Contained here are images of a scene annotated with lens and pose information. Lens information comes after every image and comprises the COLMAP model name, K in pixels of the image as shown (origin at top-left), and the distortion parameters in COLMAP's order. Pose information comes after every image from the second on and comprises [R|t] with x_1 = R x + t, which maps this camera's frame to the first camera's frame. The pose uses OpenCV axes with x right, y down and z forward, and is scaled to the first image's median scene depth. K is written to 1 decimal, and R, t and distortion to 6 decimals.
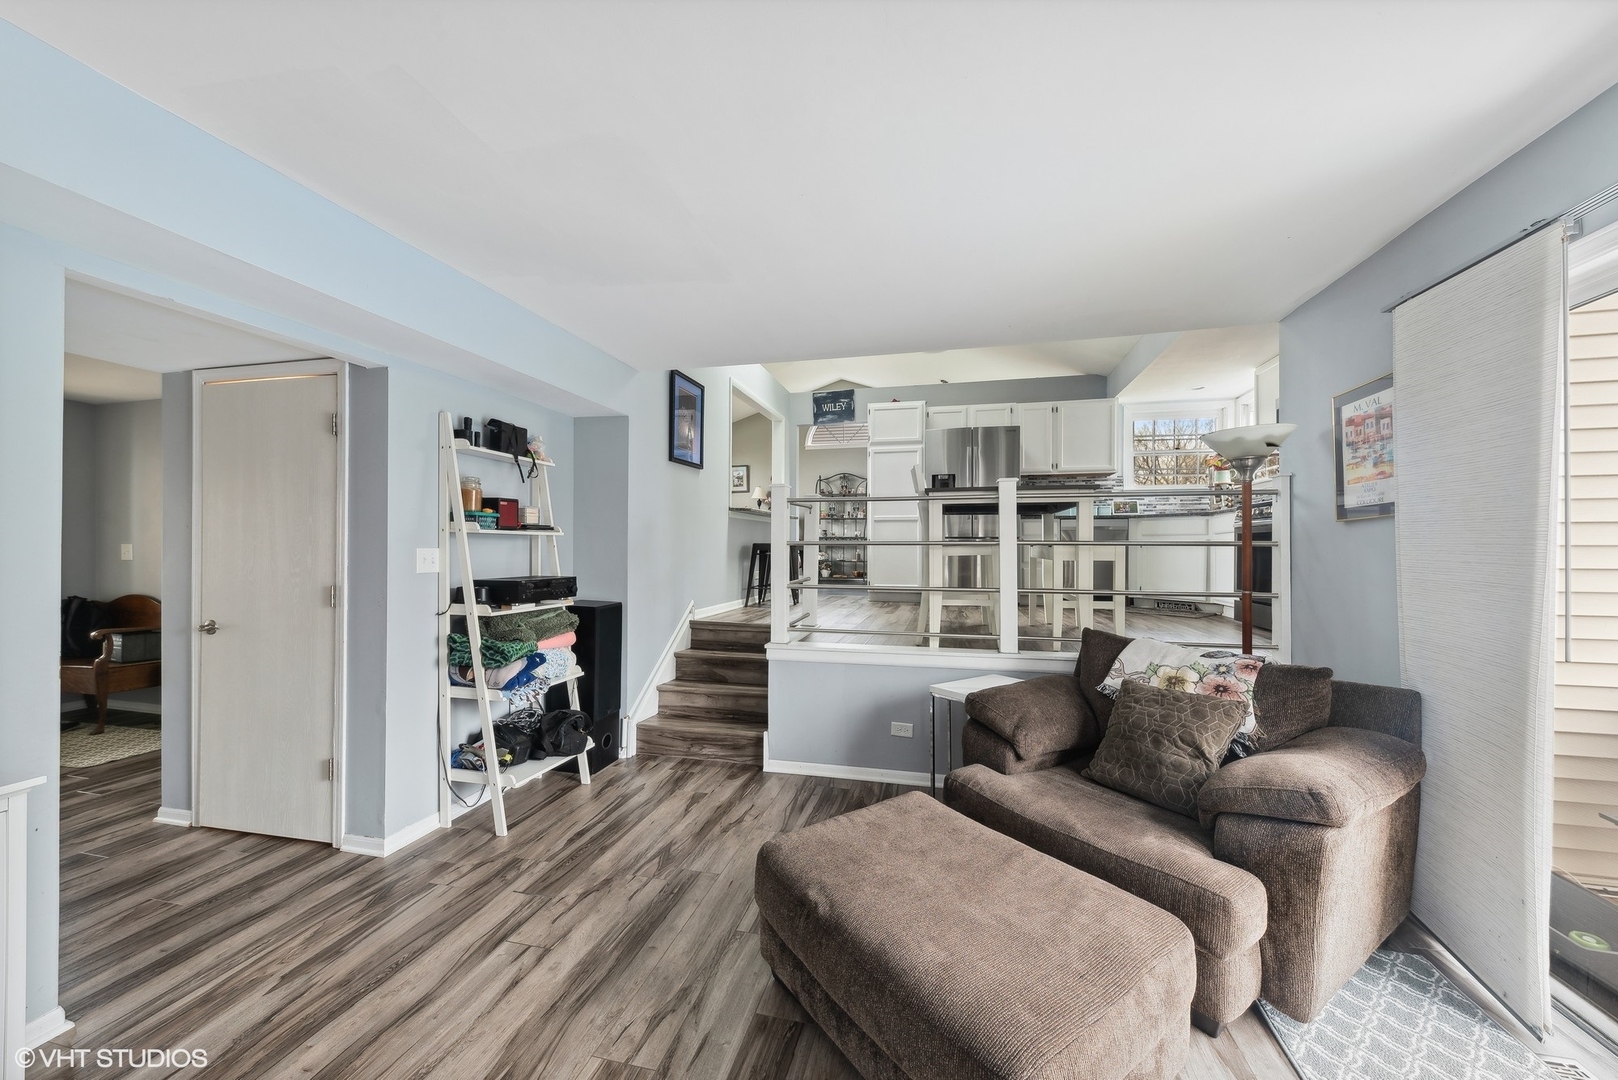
lens RADIAL K [[606.1, 0, 809.0], [0, 606.1, 540.0], [0, 0, 1]] dist [0.000003, -0.000002]
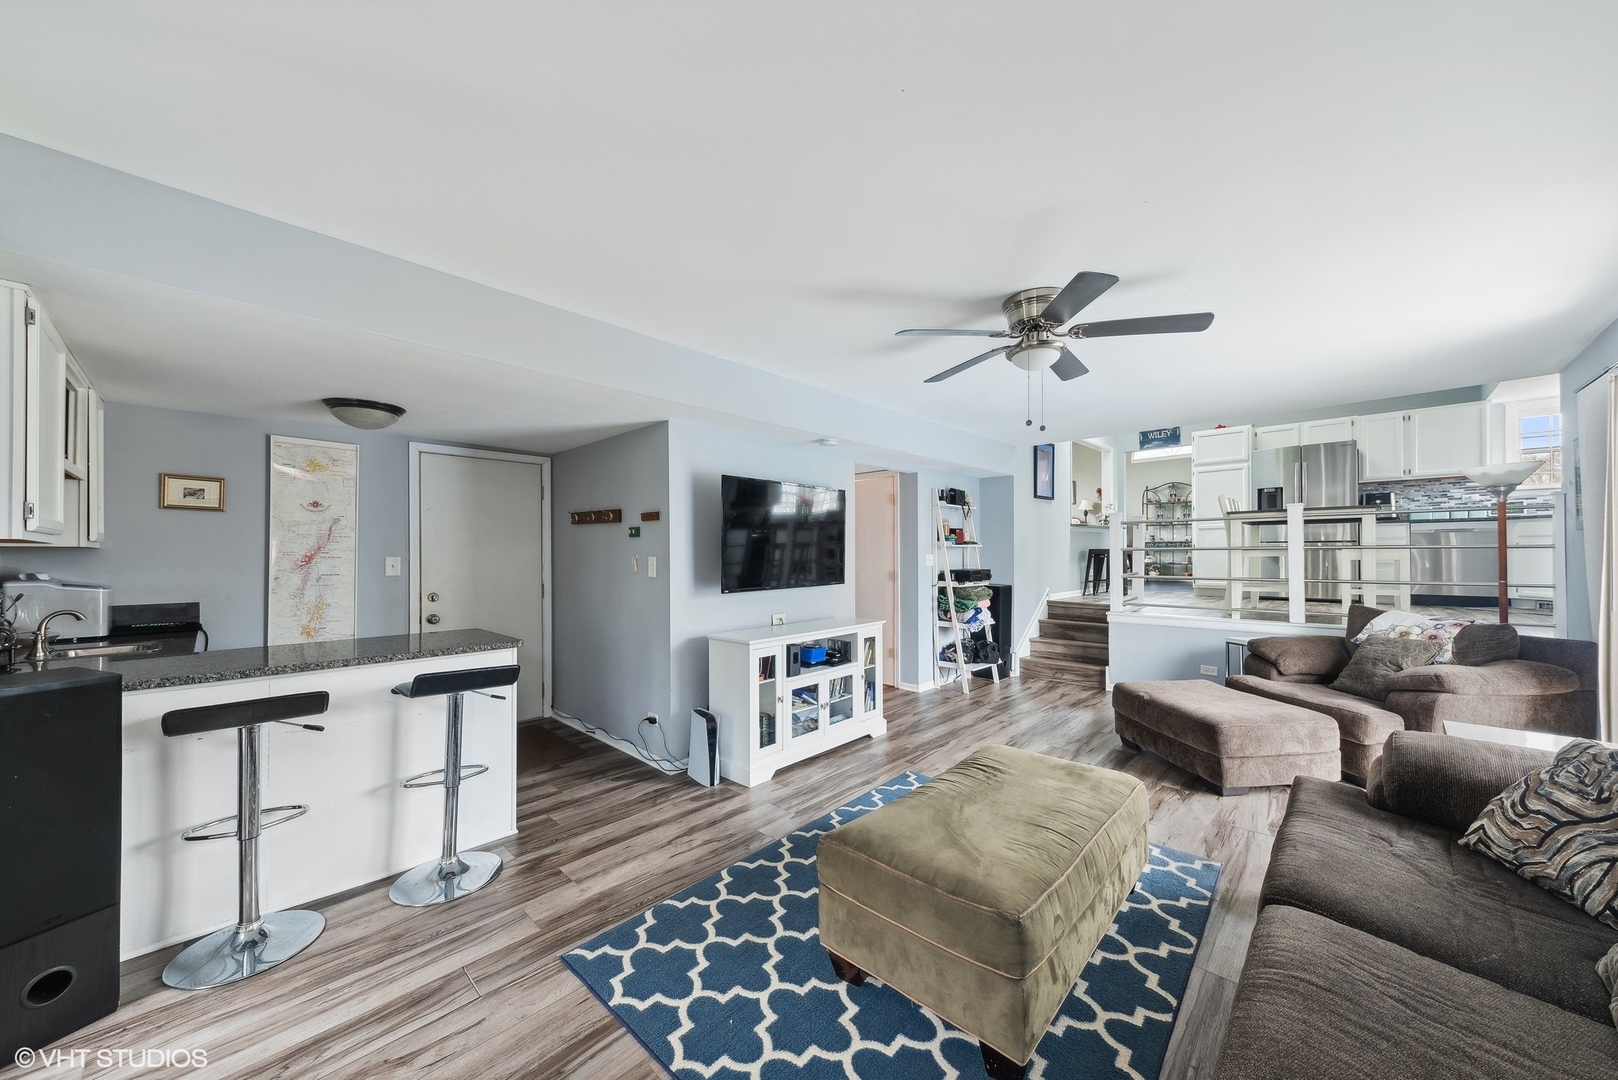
lens RADIAL K [[573.4, 0, 805.0], [0, 573.4, 556.0], [0, 0, 1]] dist [0.000452, -0.000009]
pose [[0.866929, -0.005563, -0.498401, -0.007887], [0.014744, 0.999786, 0.014487, -0.013500], [0.498214, -0.019908, 0.866826, -0.825242]]
